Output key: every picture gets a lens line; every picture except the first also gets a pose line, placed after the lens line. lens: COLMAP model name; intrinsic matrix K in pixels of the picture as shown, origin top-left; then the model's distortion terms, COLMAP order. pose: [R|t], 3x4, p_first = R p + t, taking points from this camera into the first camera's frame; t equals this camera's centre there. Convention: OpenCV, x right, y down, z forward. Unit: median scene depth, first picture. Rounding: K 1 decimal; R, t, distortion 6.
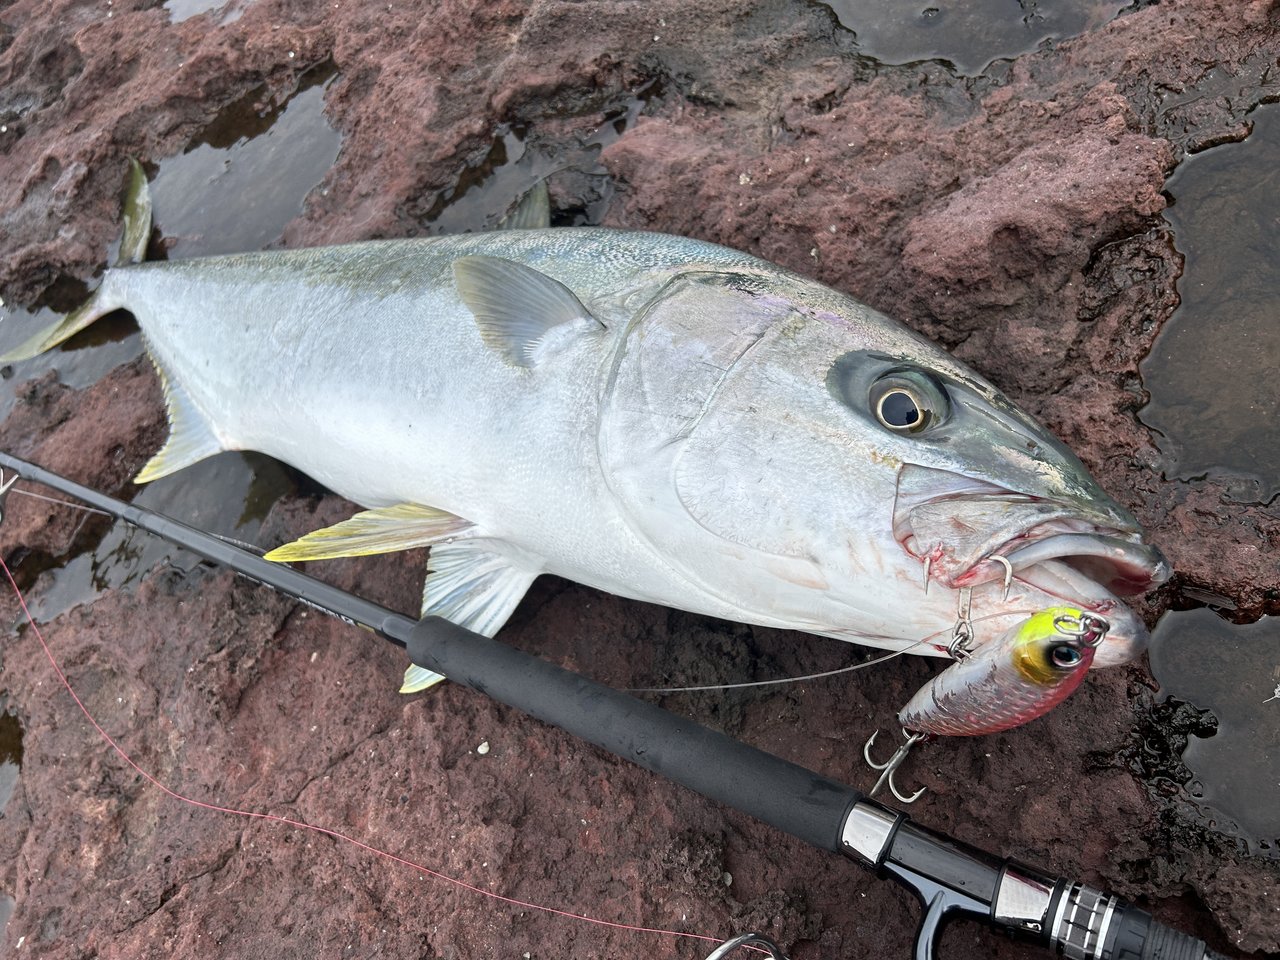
lens RADIAL K [[1064.4, 0, 638.7], [0, 1064.4, 410.1], [0, 0, 1]] dist [0.033378, -0.062064]
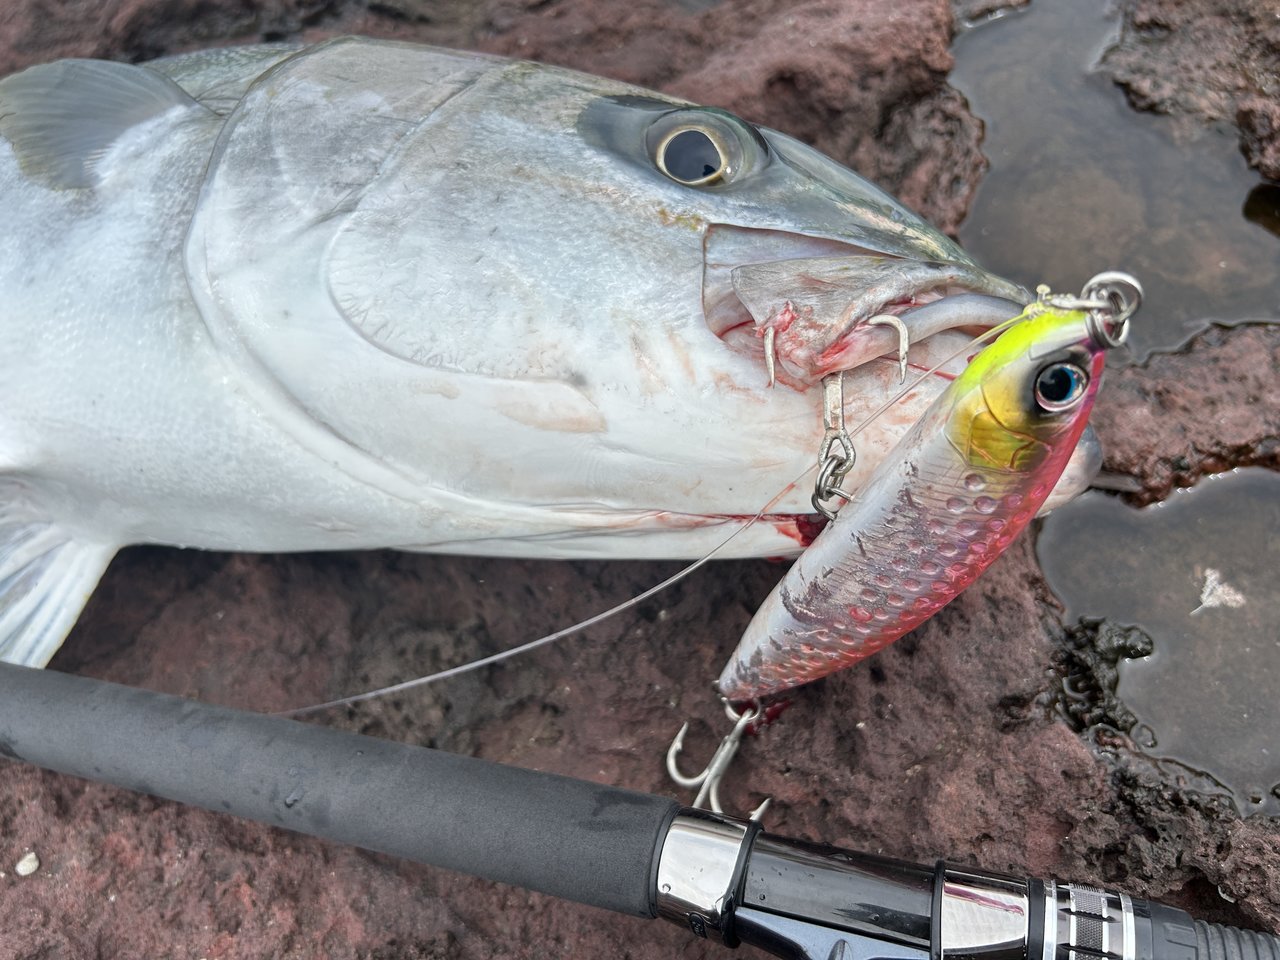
lens RADIAL K [[964.5, 0, 640.0], [0, 964.5, 480.0], [0, 0, 1]] dist [0.002411, -0.028427]
pose [[0.962681, -0.037195, 0.268071, 0.048884], [0.076942, 0.987253, -0.139327, 0.239148], [-0.259471, 0.154753, 0.953271, 0.445398]]
